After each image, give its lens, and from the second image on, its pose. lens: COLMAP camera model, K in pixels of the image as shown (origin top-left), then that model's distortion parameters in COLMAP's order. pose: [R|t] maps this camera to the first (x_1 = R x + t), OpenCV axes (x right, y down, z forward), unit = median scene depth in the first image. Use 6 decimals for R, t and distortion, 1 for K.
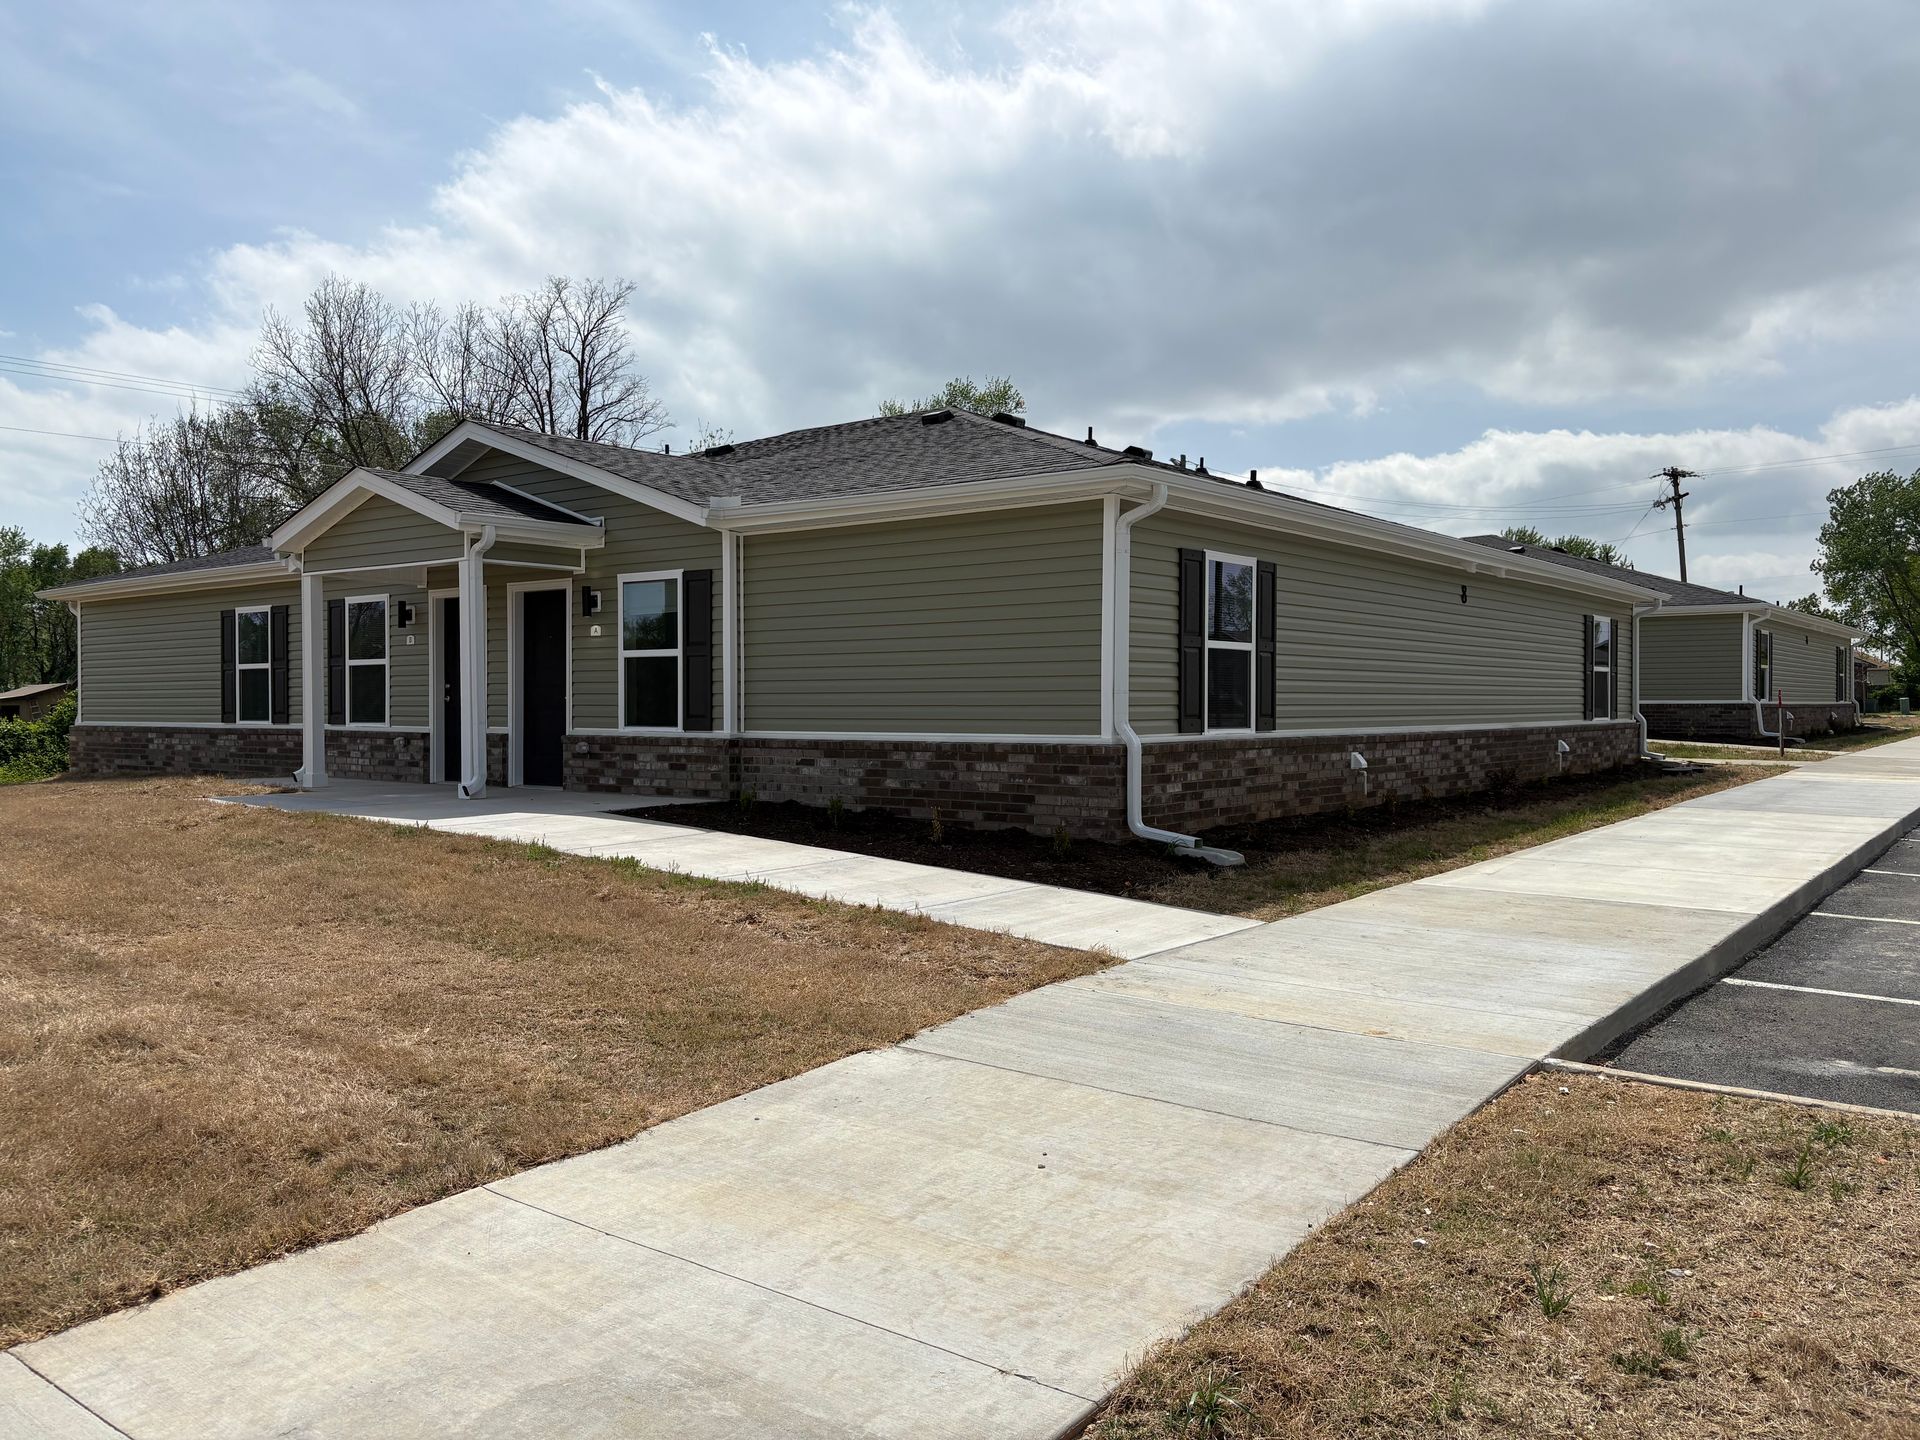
lens RADIAL K [[1454.4, 0, 960.1], [0, 1454.4, 718.0], [0, 0, 1]] dist [0.073651, -0.040653]
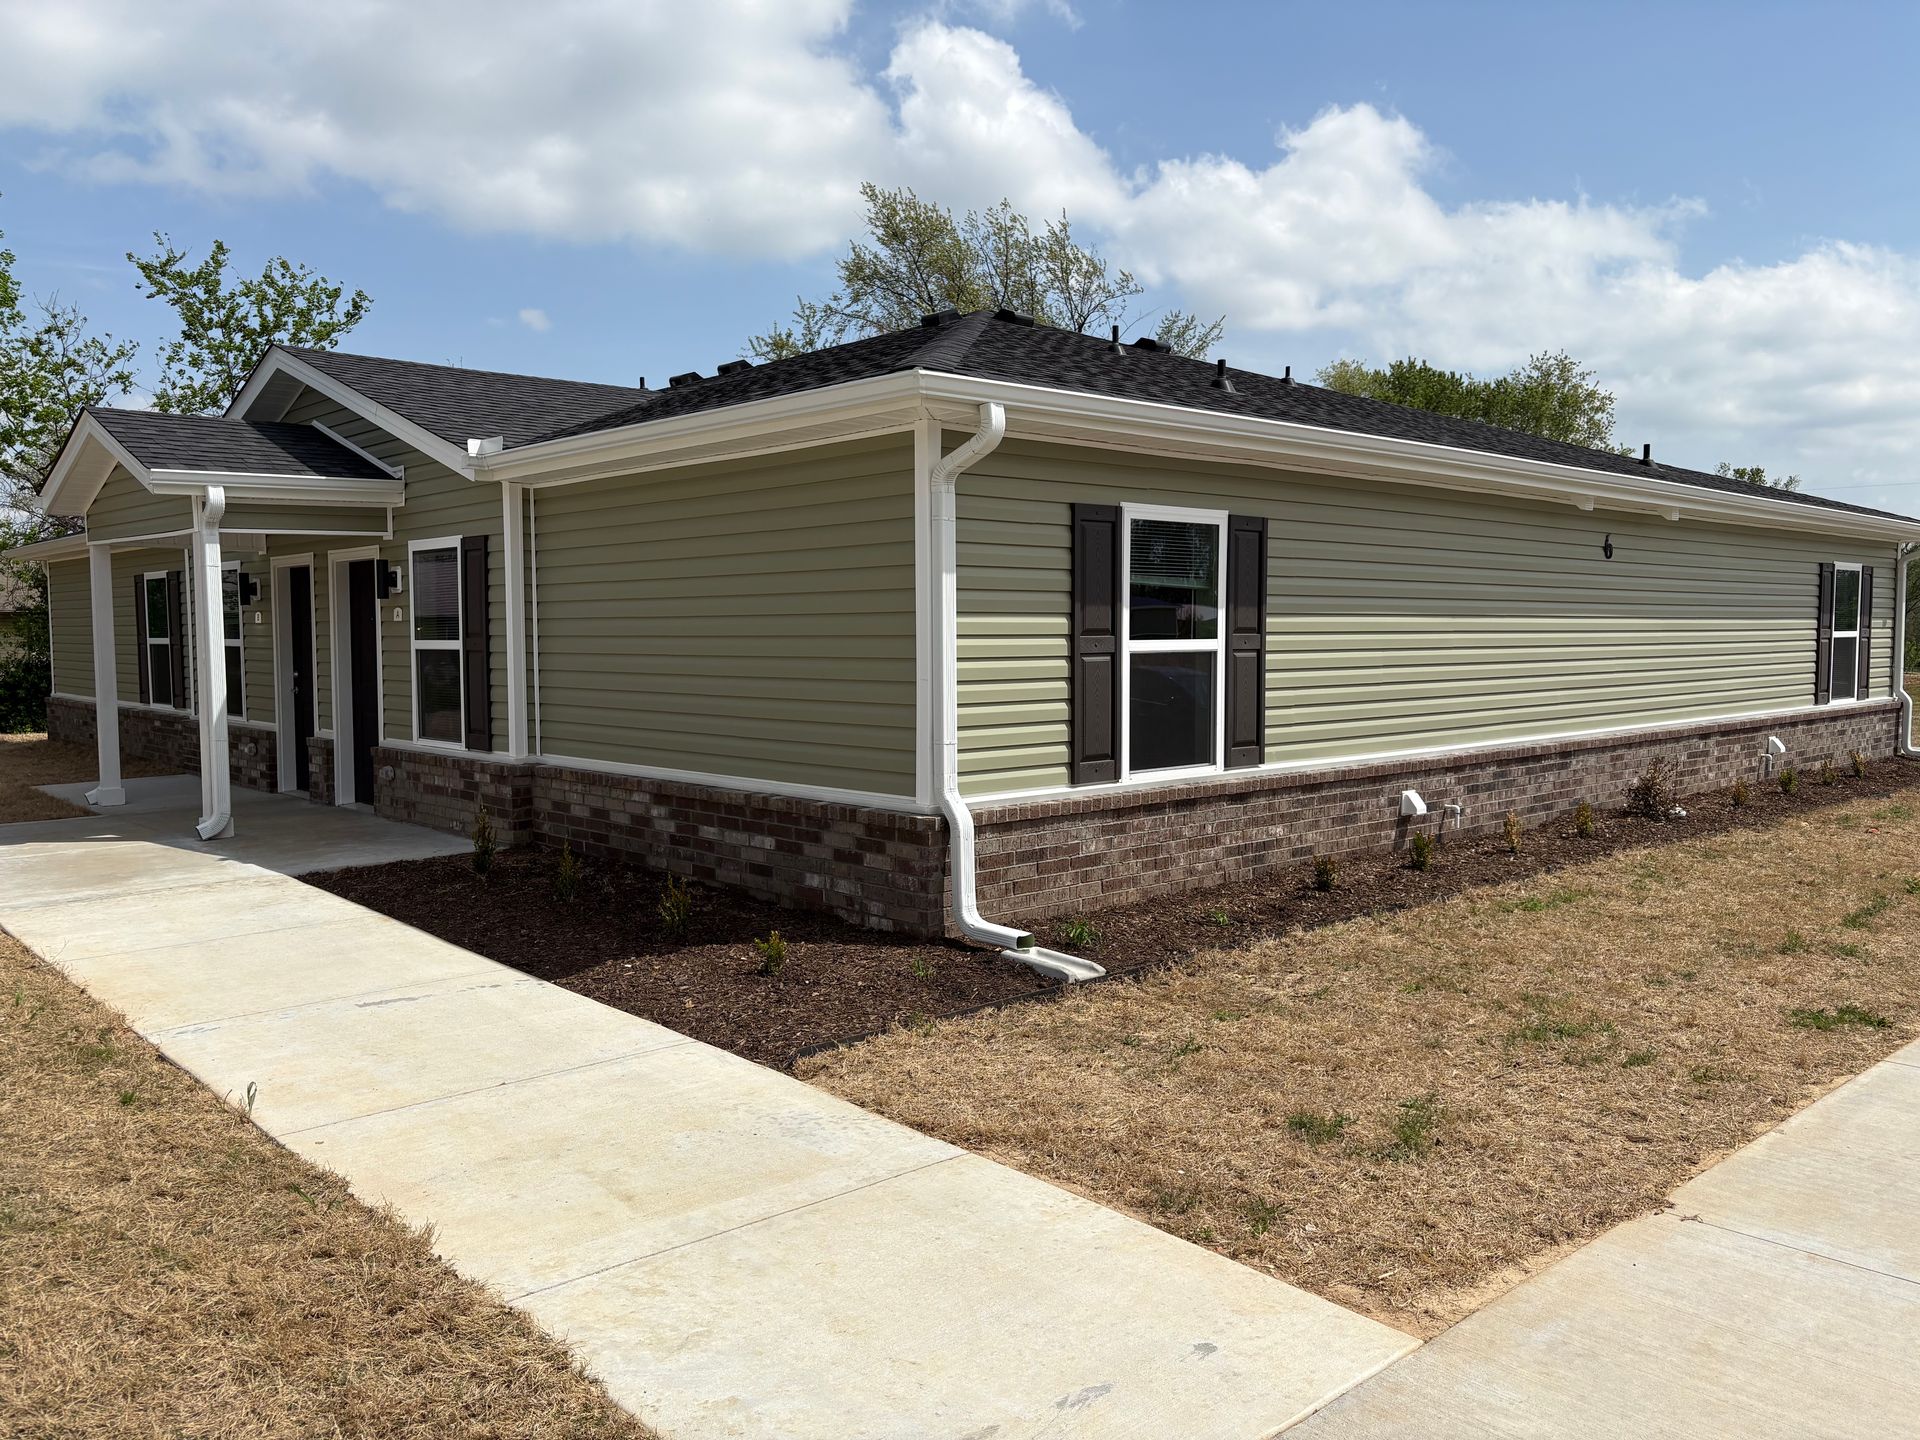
lens RADIAL K [[1454.4, 0, 944.5], [0, 1454.4, 713.5], [0, 0, 1]] dist [0.073651, -0.040653]
pose [[0.986467, 0.005203, -0.163875, 0.175643], [0.002510, 0.998900, 0.046823, -0.045880], [0.163938, -0.046601, 0.985369, 0.297291]]
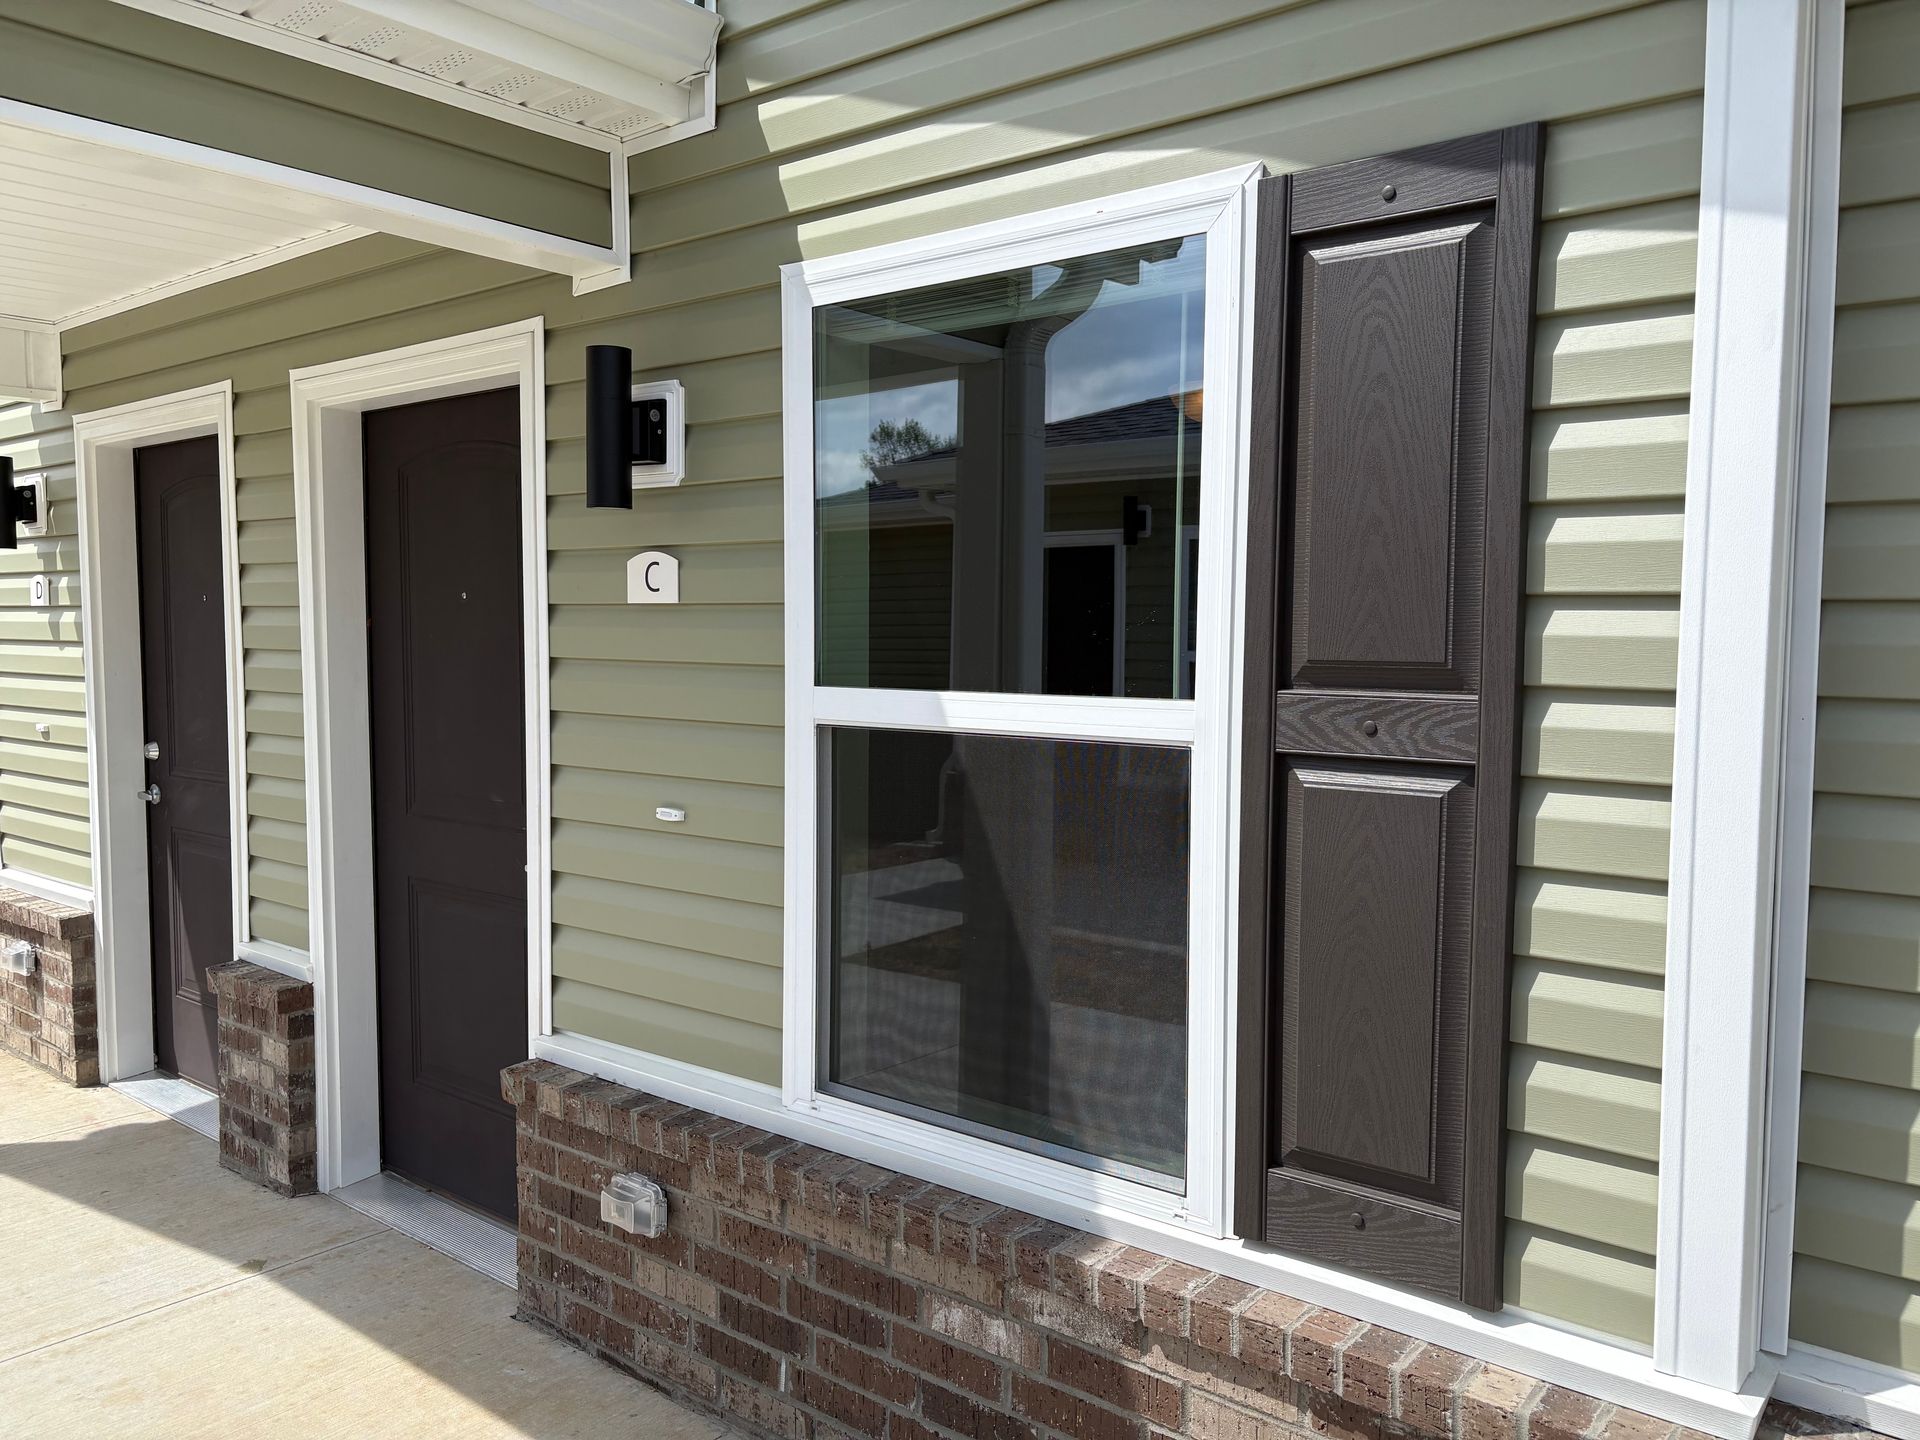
lens RADIAL K [[1454.4, 0, 970.7], [0, 1454.4, 720.8], [0, 0, 1]] dist [0.073651, -0.040653]
pose [[0.999565, 0.007782, -0.028449, -0.215987], [-0.006299, 0.998635, 0.051851, -0.054259], [0.028814, -0.051649, 0.998250, 0.860928]]
